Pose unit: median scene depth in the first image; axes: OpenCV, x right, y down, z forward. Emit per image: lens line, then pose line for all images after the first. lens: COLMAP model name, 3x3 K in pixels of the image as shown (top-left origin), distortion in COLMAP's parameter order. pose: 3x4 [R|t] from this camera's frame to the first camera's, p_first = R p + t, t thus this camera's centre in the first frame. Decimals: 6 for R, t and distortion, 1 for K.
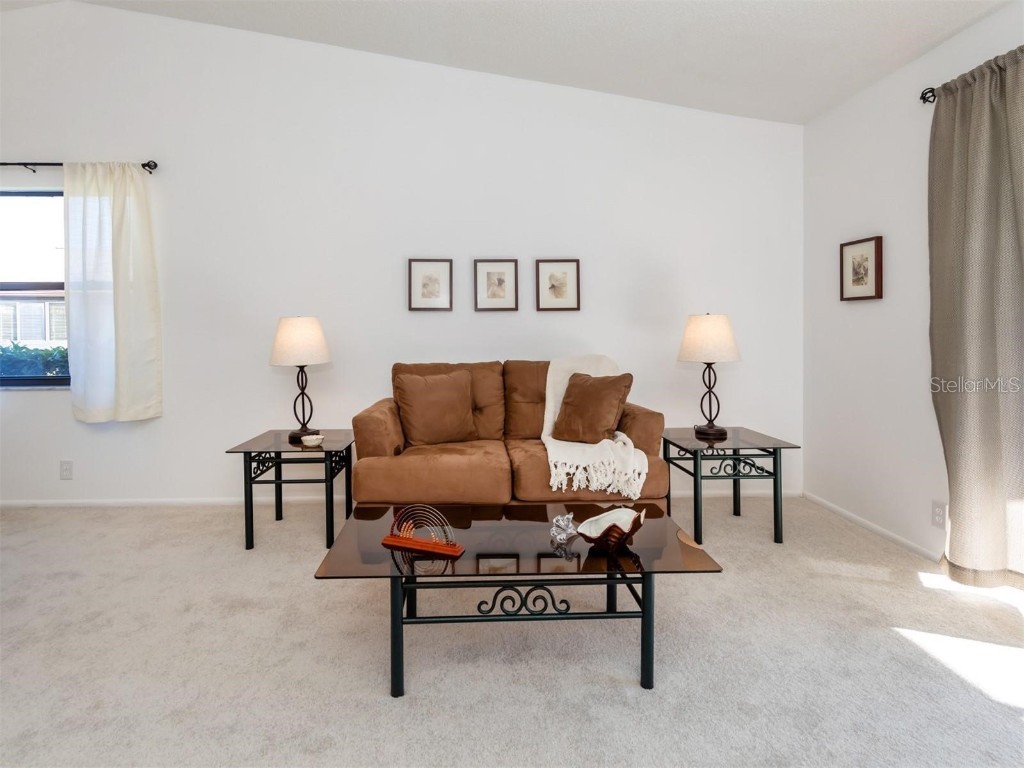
lens RADIAL K [[544.8, 0, 474.4], [0, 544.8, 328.2], [0, 0, 1]] dist [0.005801, -0.000149]
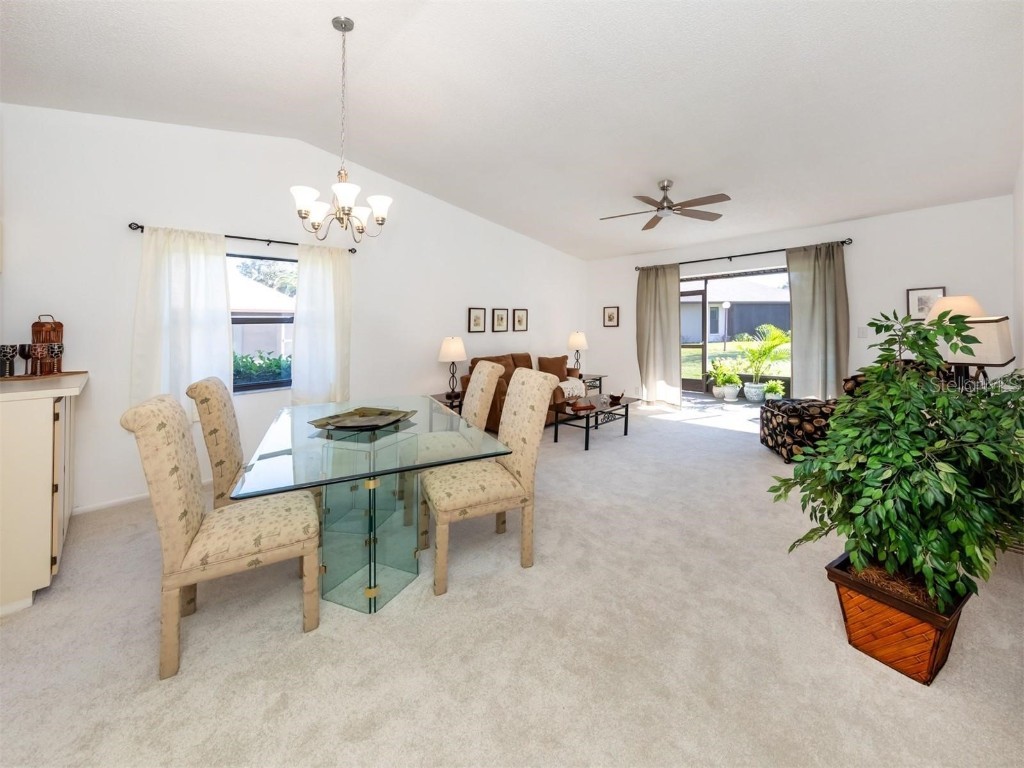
lens RADIAL K [[416.7, 0, 518.8], [0, 416.7, 339.9], [0, 0, 1]] dist [0.000765, -0.000022]
pose [[0.736070, -0.032185, 0.676140, -1.274540], [0.016852, 0.999431, 0.029229, -0.058773], [-0.676696, -0.010120, 0.736193, -0.361460]]
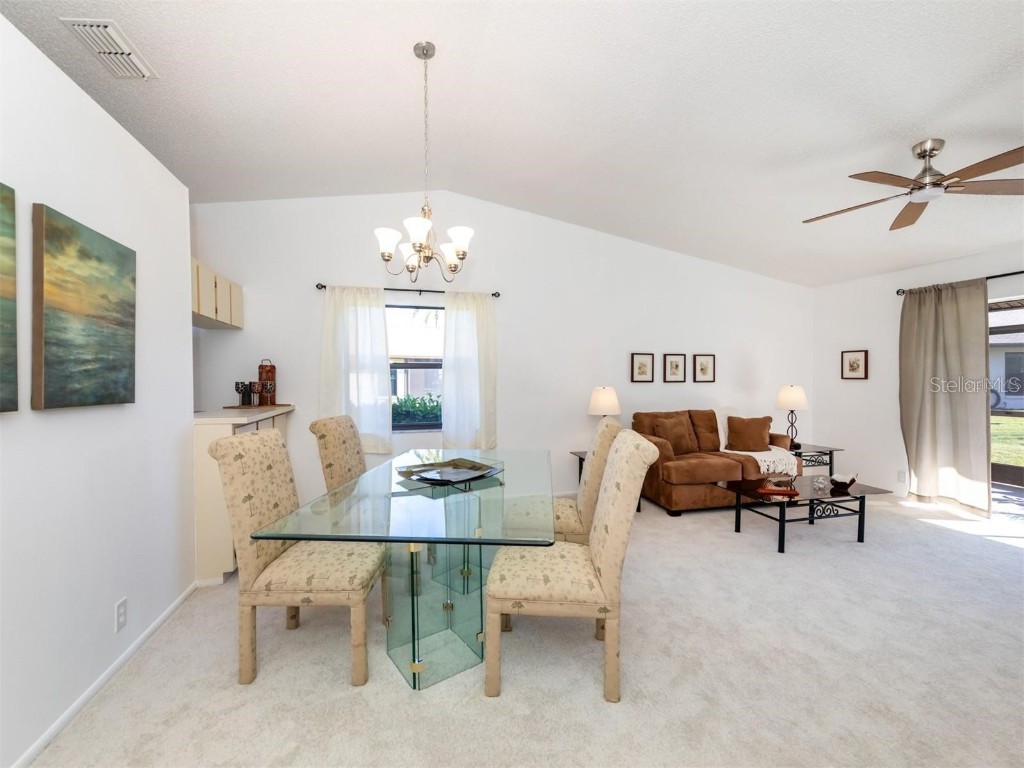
lens RADIAL K [[441.7, 0, 500.7], [0, 441.7, 376.9], [0, 0, 1]] dist [-0.002060, -0.000111]
pose [[0.975419, 0.004019, 0.220323, -1.023914], [-0.003979, 0.999992, -0.000622, -0.056770], [-0.220324, -0.000270, 0.975427, -0.360943]]
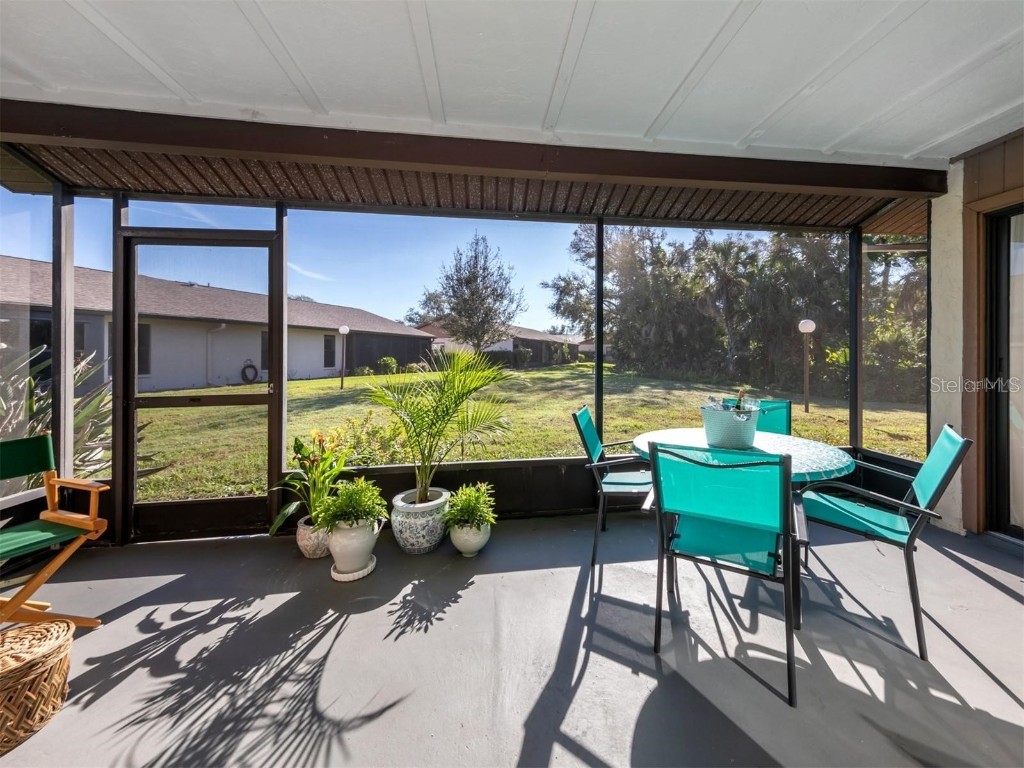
lens RADIAL K [[367.8, 0, 540.1], [0, 367.8, 357.4], [0, 0, 1]] dist [0.000917, -0.000034]
pose [[-0.121351, 0.005951, 0.992592, 0.704524], [0.002729, 0.999980, -0.005661, 0.005133], [-0.992606, 0.002022, -0.121365, 0.385841]]
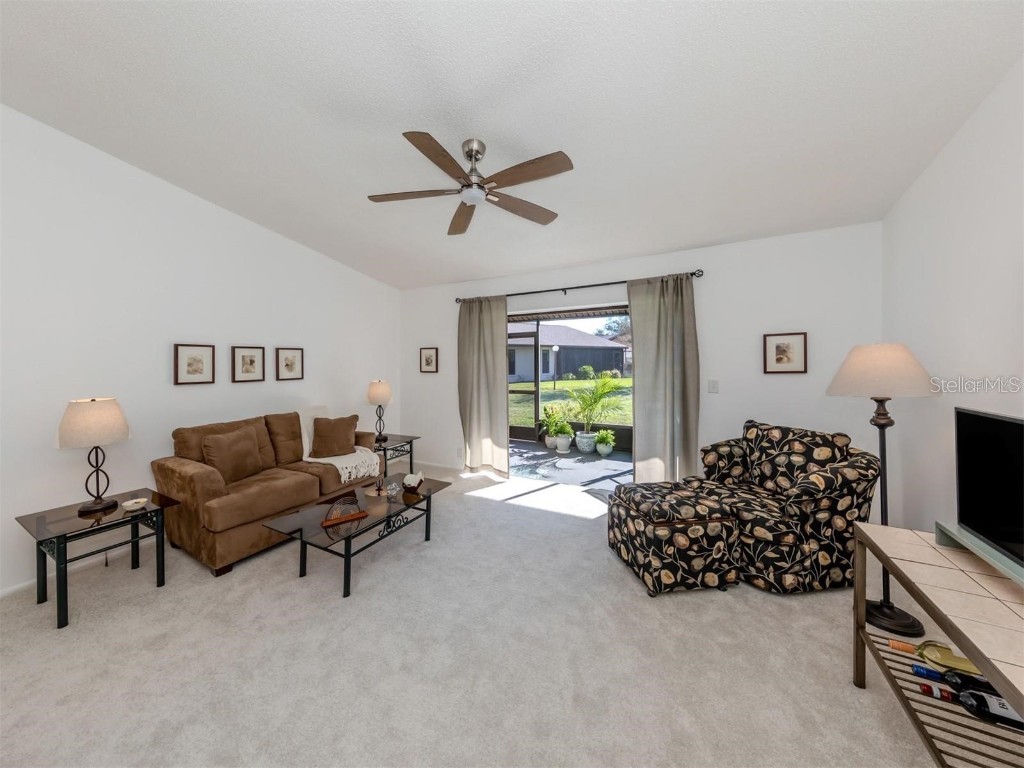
lens RADIAL K [[371.0, 0, 490.8], [0, 371.0, 364.2], [0, 0, 1]] dist [0.009450, -0.000029]
pose [[0.510339, -0.003663, 0.859965, -0.589453], [0.006754, 0.999977, 0.000251, -0.090963], [-0.859947, 0.005680, 0.510352, -0.076517]]
